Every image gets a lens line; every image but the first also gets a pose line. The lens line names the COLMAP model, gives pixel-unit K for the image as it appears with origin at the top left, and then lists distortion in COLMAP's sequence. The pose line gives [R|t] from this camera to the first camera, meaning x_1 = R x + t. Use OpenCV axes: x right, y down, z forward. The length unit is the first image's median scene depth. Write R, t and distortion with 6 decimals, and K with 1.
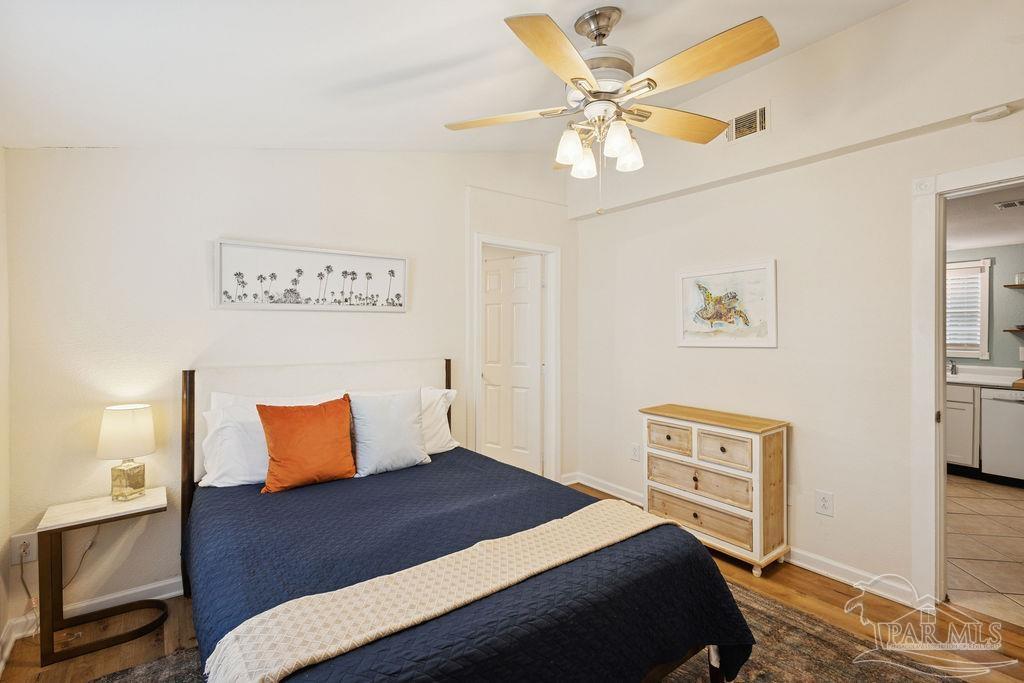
lens RADIAL K [[467.1, 0, 514.0], [0, 467.1, 330.4], [0, 0, 1]] dist [0.000786, -0.000161]
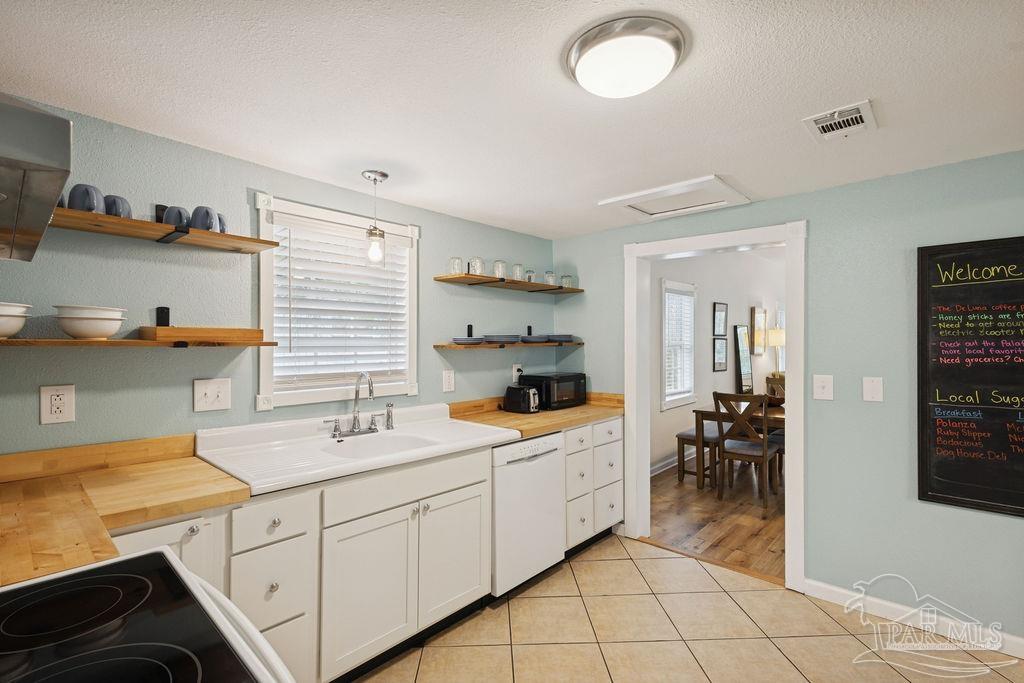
lens RADIAL K [[476.0, 0, 516.8], [0, 476.0, 340.9], [0, 0, 1]] dist [0.001221, 0.000030]
pose [[-0.195310, -0.002904, 0.980737, 0.394095], [0.001814, 0.999993, 0.003322, -0.008668], [-0.980740, 0.002428, -0.195303, 0.997974]]
